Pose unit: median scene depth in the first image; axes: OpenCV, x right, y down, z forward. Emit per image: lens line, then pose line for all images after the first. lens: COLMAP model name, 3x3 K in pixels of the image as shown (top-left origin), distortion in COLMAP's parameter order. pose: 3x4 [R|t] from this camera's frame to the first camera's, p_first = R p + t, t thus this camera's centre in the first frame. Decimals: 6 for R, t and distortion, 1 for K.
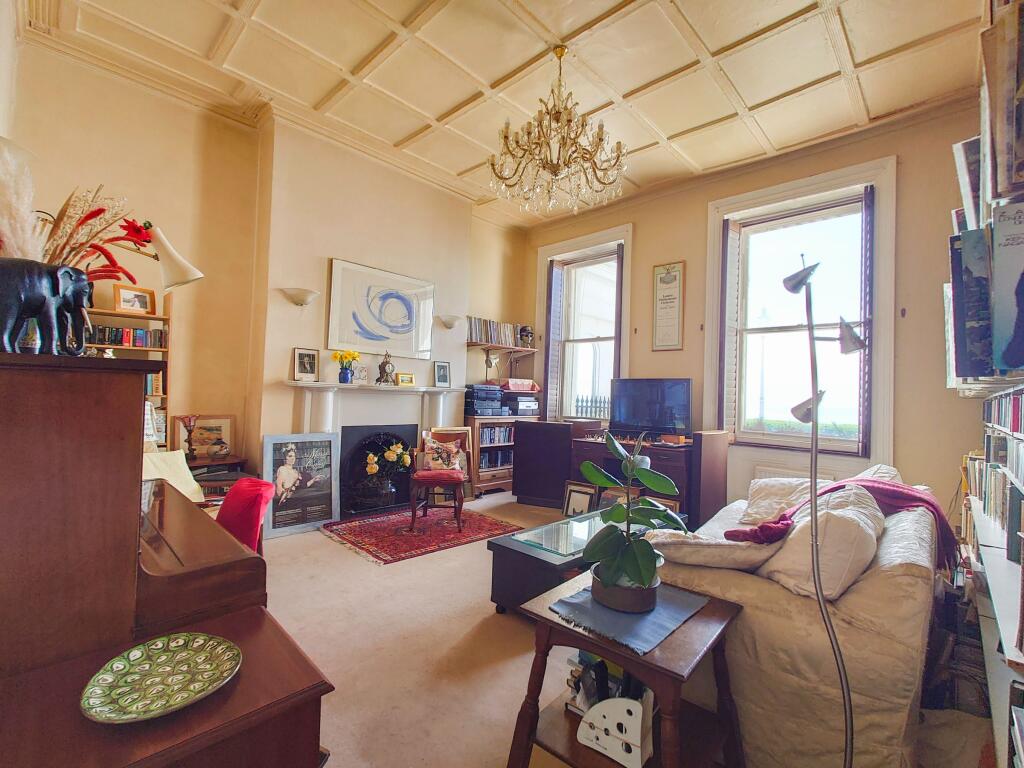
lens RADIAL K [[459.7, 0, 514.2], [0, 459.7, 382.7], [0, 0, 1]] dist [0.017298, -0.000627]
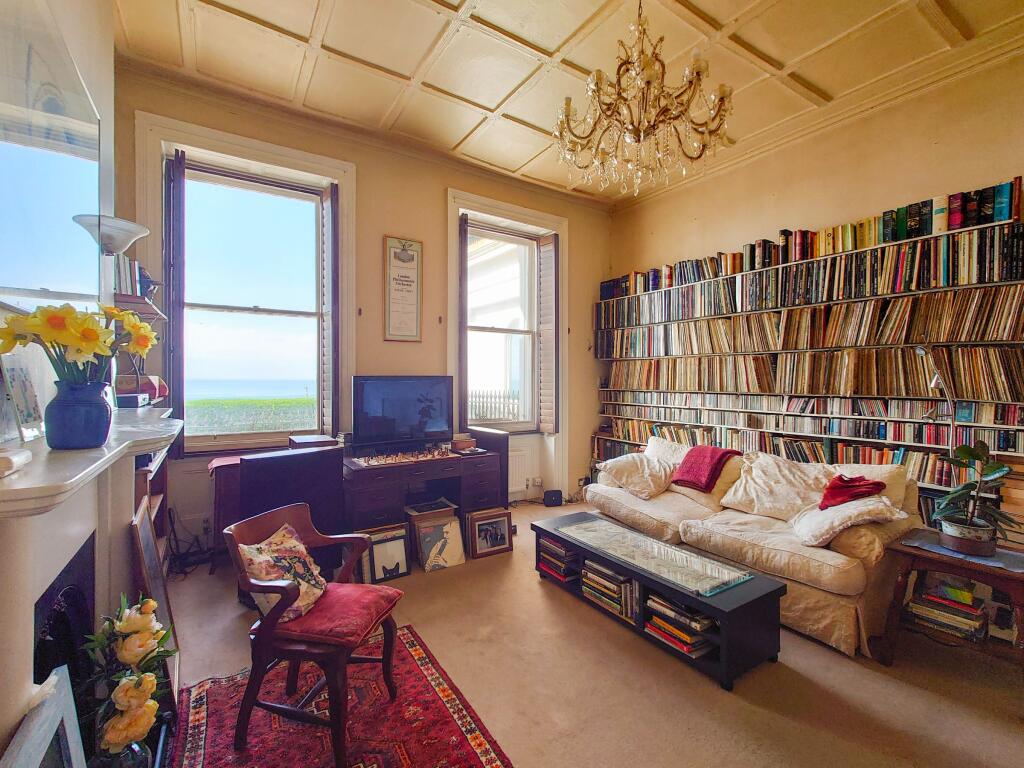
lens RADIAL K [[459.7, 0, 513.8], [0, 459.7, 381.4], [0, 0, 1]] dist [0.017298, -0.000627]
pose [[0.234591, -0.051703, 0.970718, -0.453599], [-0.025156, 0.997927, 0.059232, -0.051469], [-0.971769, -0.038315, 0.232804, 0.598636]]
